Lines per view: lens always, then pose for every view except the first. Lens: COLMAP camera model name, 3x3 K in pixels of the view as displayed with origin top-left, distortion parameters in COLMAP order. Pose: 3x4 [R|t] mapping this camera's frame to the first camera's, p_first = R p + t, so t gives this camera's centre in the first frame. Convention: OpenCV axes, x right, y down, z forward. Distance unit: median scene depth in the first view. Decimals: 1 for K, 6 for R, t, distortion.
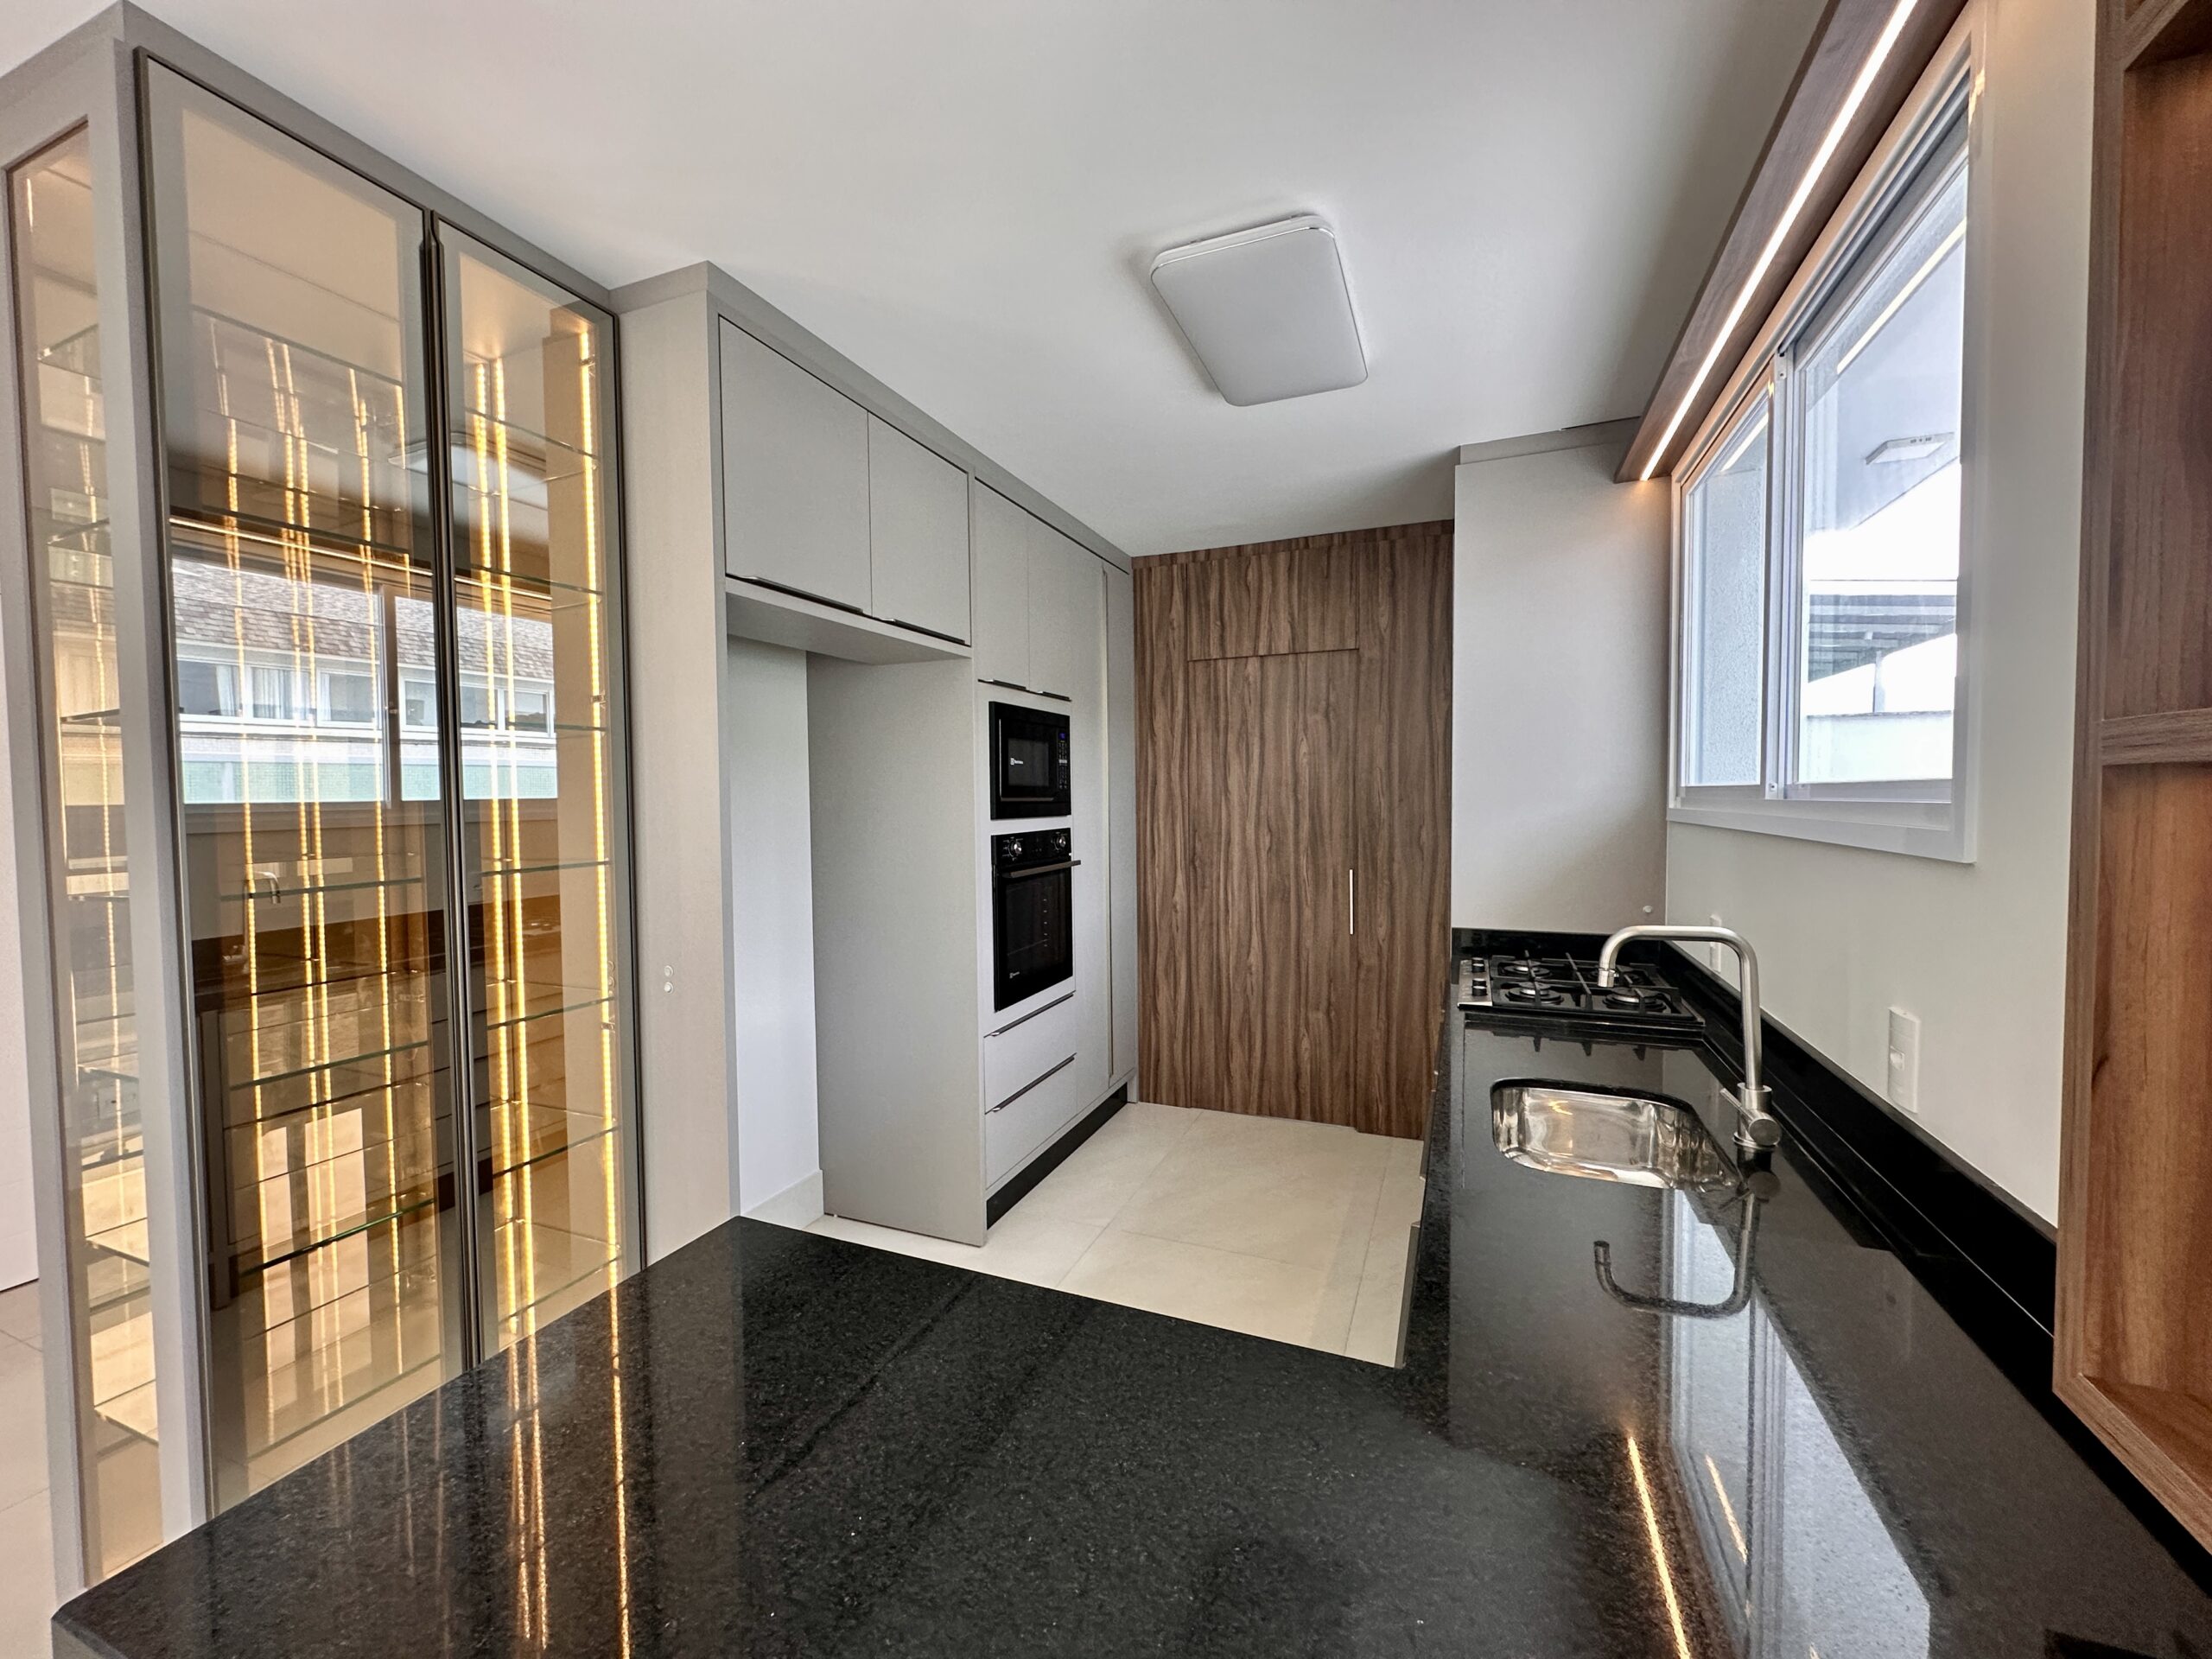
lens RADIAL K [[883.3, 0, 1113.2], [0, 883.3, 832.7], [0, 0, 1]] dist [-0.000806, -0.000665]
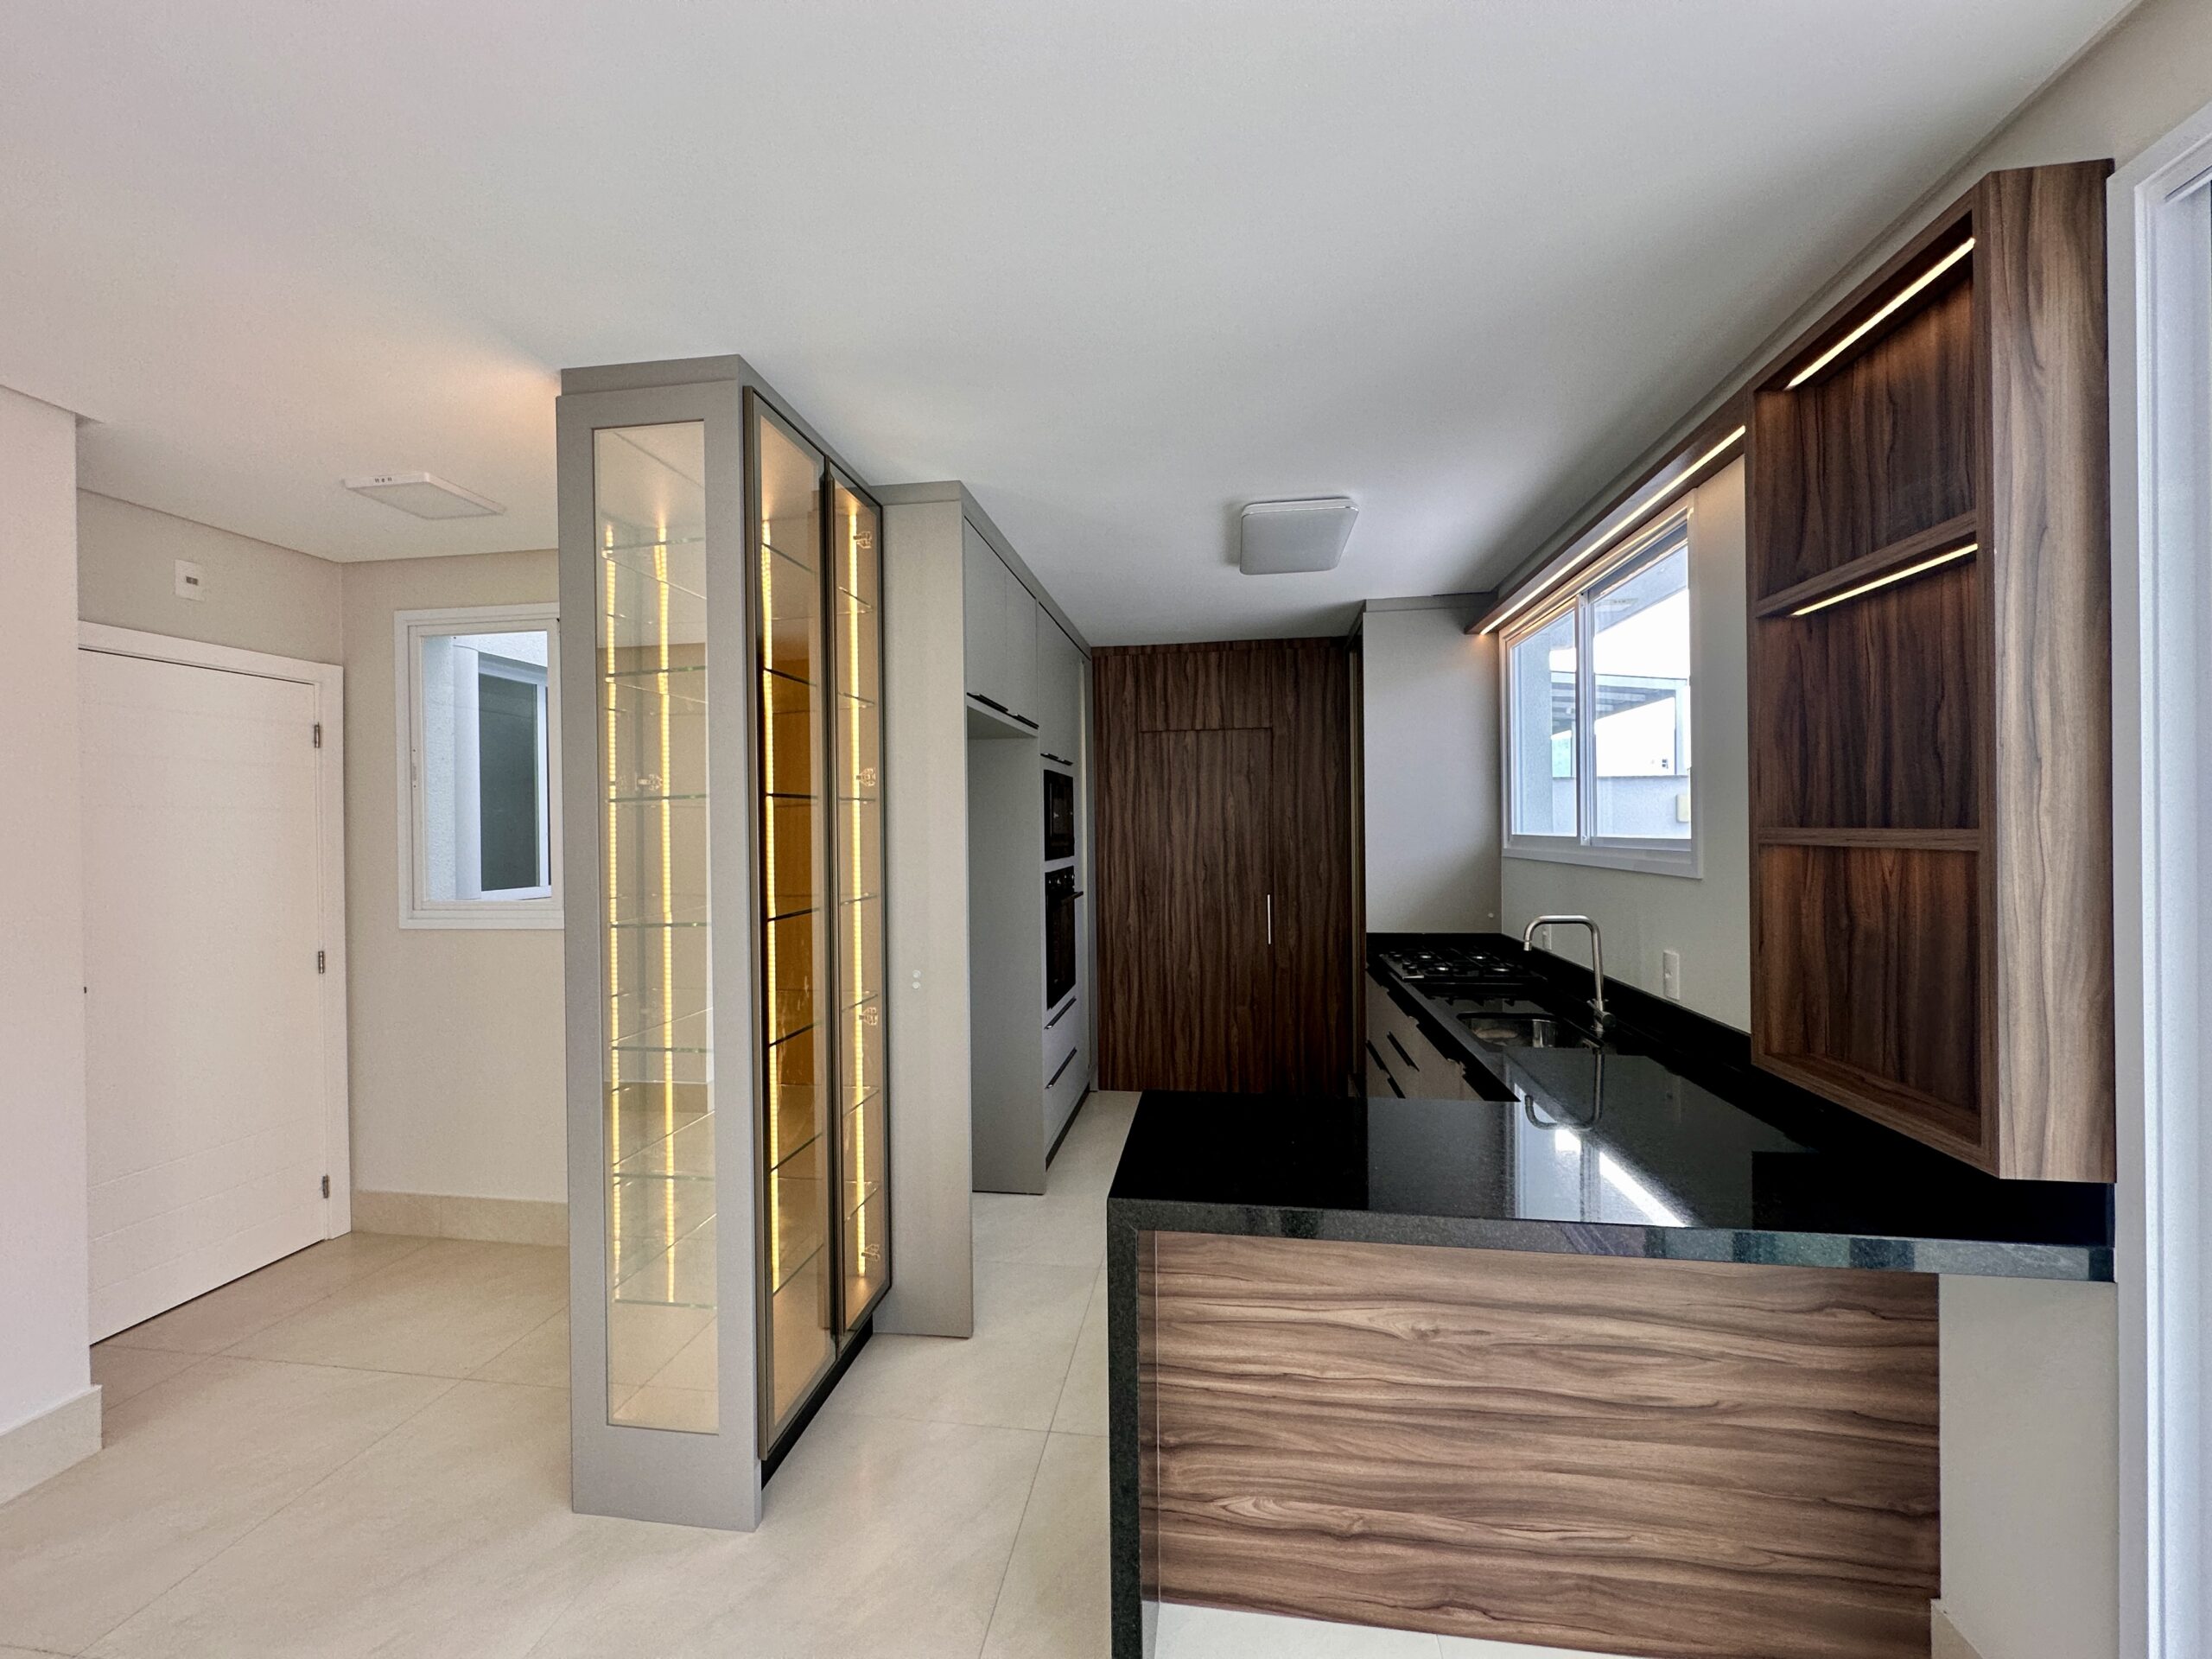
lens RADIAL K [[883.3, 0, 1108.1], [0, 883.3, 834.0], [0, 0, 1]] dist [-0.000806, -0.000665]
pose [[0.971288, -0.003687, 0.237877, -0.273517], [0.012717, 0.999255, -0.036436, -0.003946], [-0.237565, 0.038415, 0.970612, -0.218830]]
